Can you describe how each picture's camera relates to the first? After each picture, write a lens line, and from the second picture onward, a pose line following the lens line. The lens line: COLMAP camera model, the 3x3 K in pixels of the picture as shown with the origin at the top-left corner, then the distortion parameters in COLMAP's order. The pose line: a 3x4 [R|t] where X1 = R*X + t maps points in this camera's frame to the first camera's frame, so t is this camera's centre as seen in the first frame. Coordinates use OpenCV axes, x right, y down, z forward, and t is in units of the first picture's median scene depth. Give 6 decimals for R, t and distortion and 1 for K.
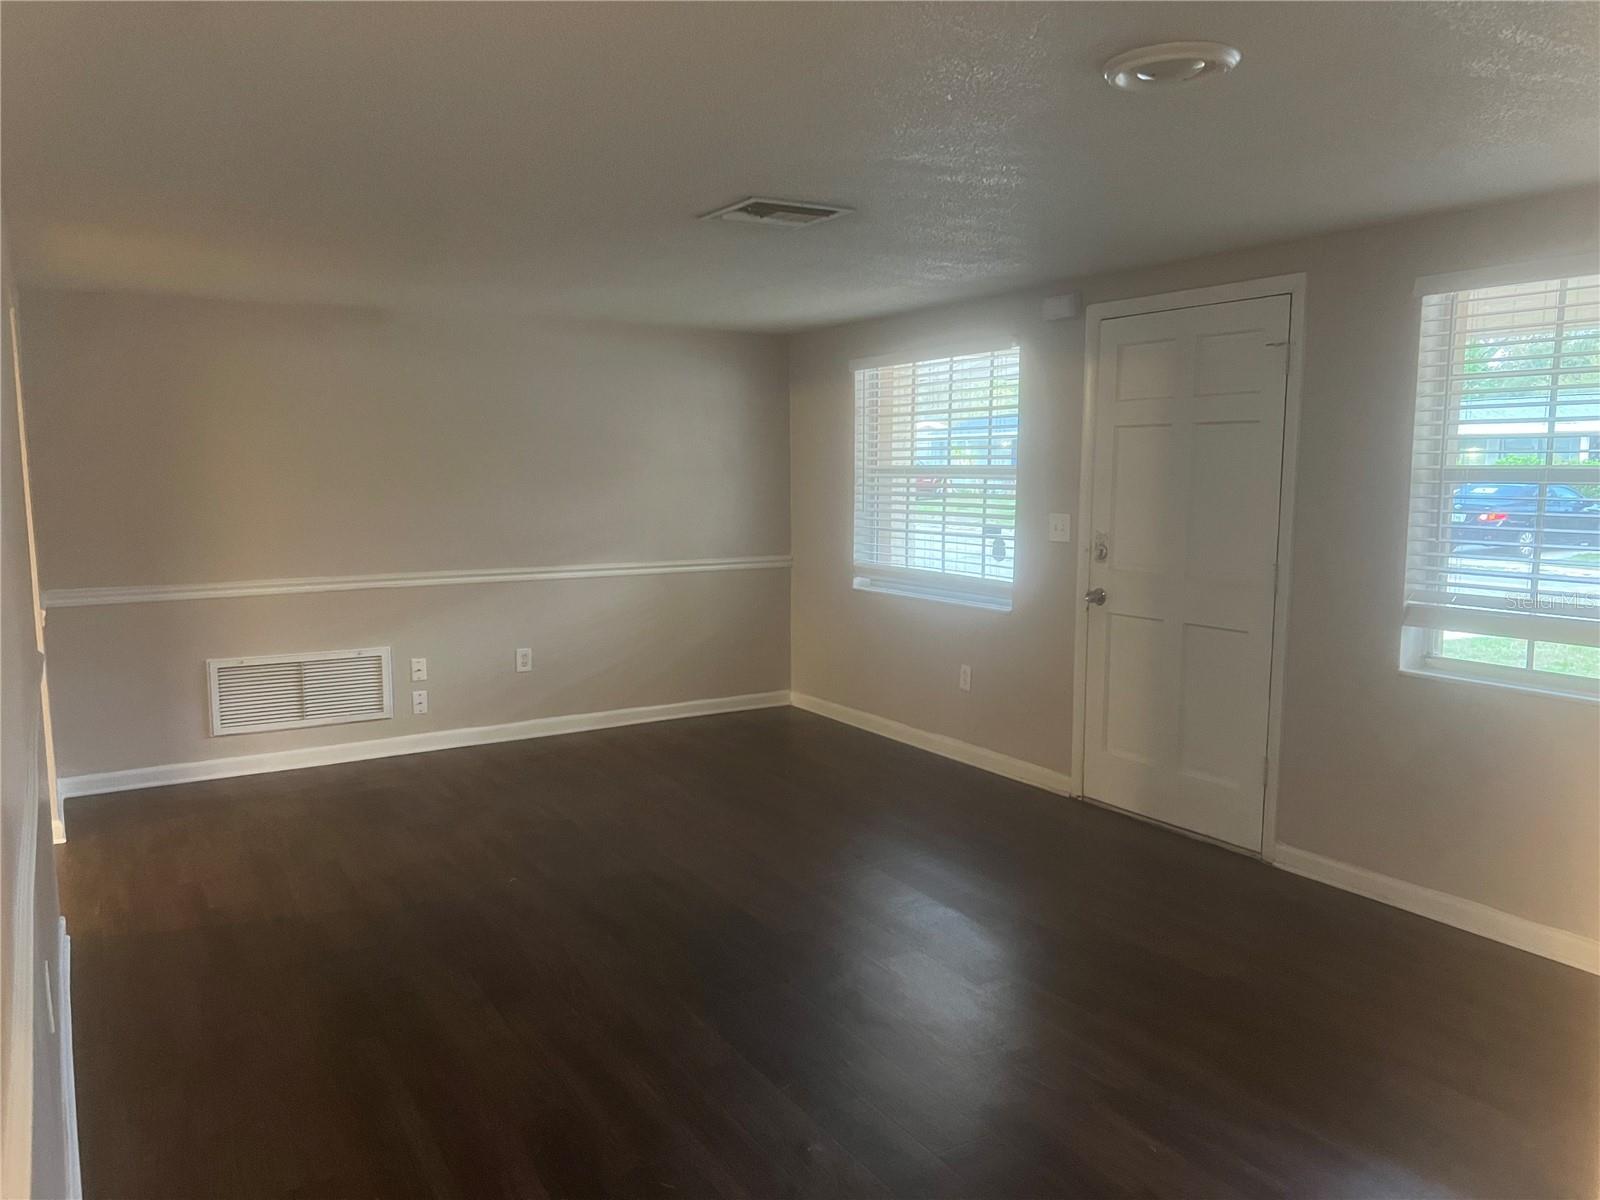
lens RADIAL K [[1210.1, 0, 810.2], [0, 1210.1, 596.3], [0, 0, 1]] dist [0.060018, -0.070353]
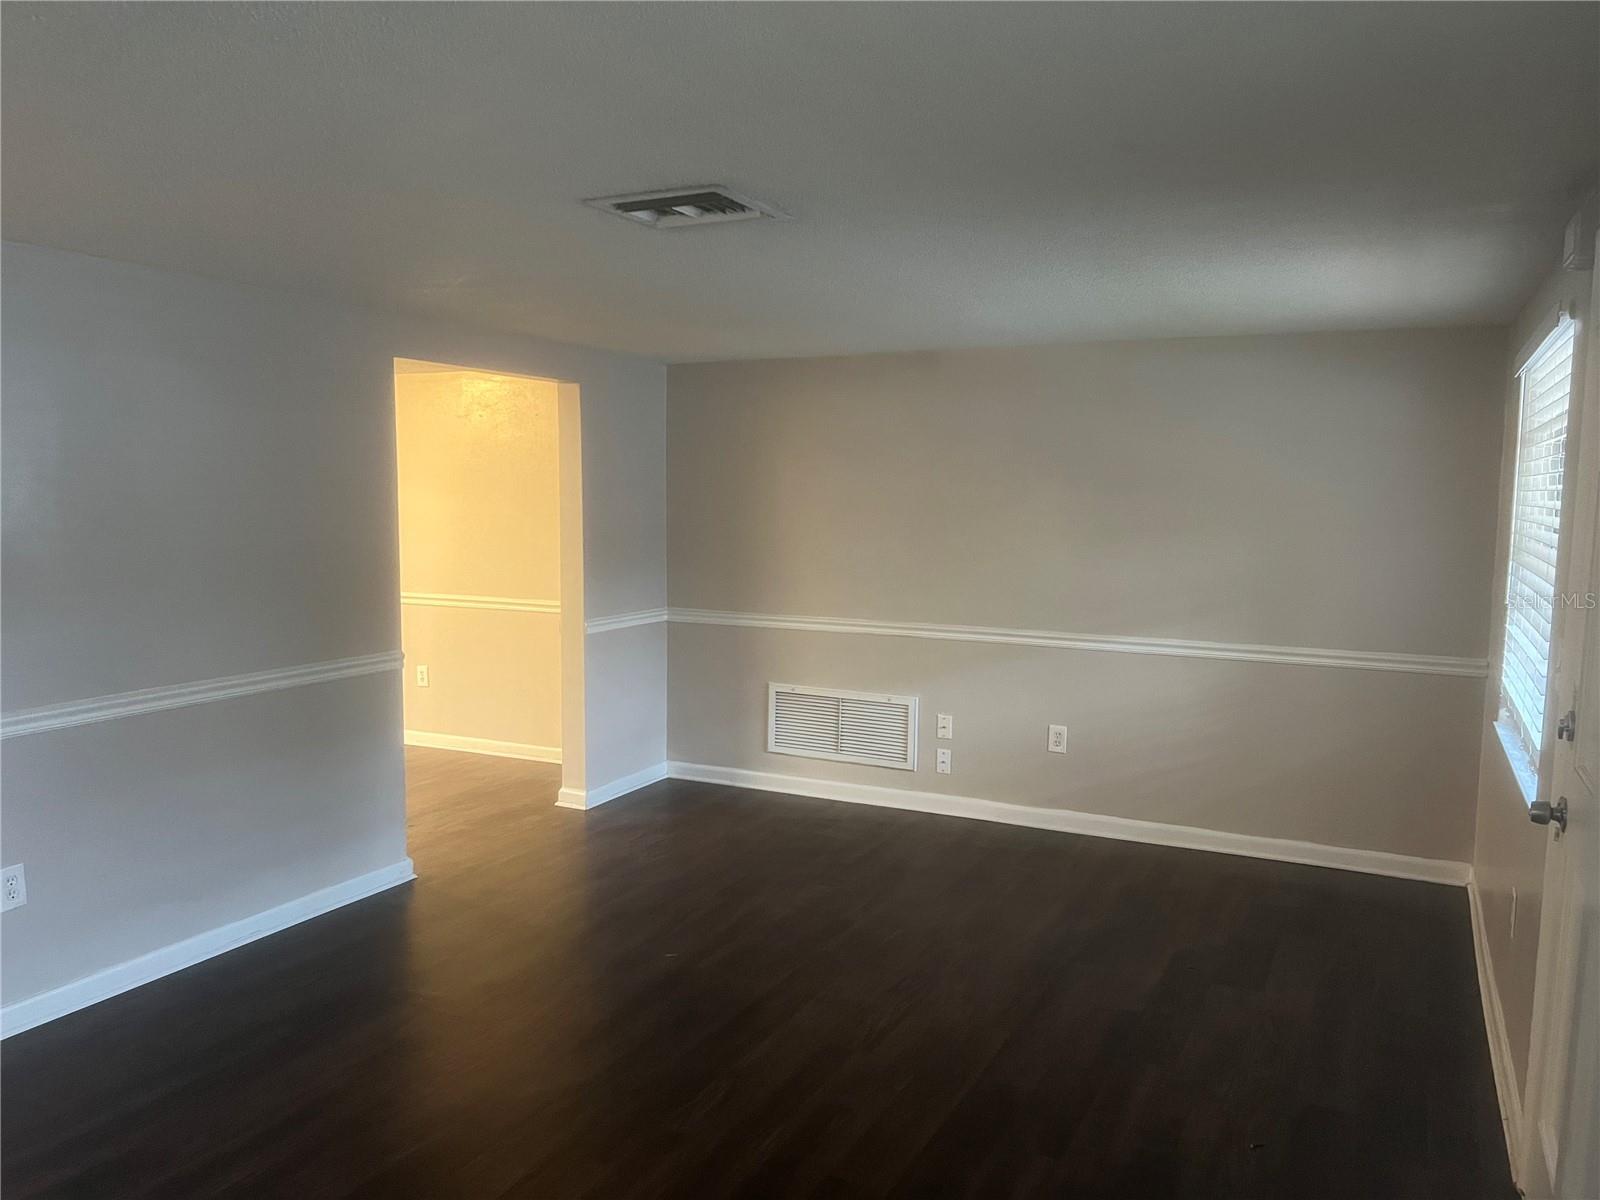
lens RADIAL K [[1210.1, 0, 804.2], [0, 1210.1, 609.1], [0, 0, 1]] dist [0.060018, -0.070353]
pose [[0.526577, 0.096617, -0.844619, 0.413159], [-0.104969, 0.993308, 0.048183, -0.065426], [0.843622, 0.063287, 0.533195, 0.407051]]
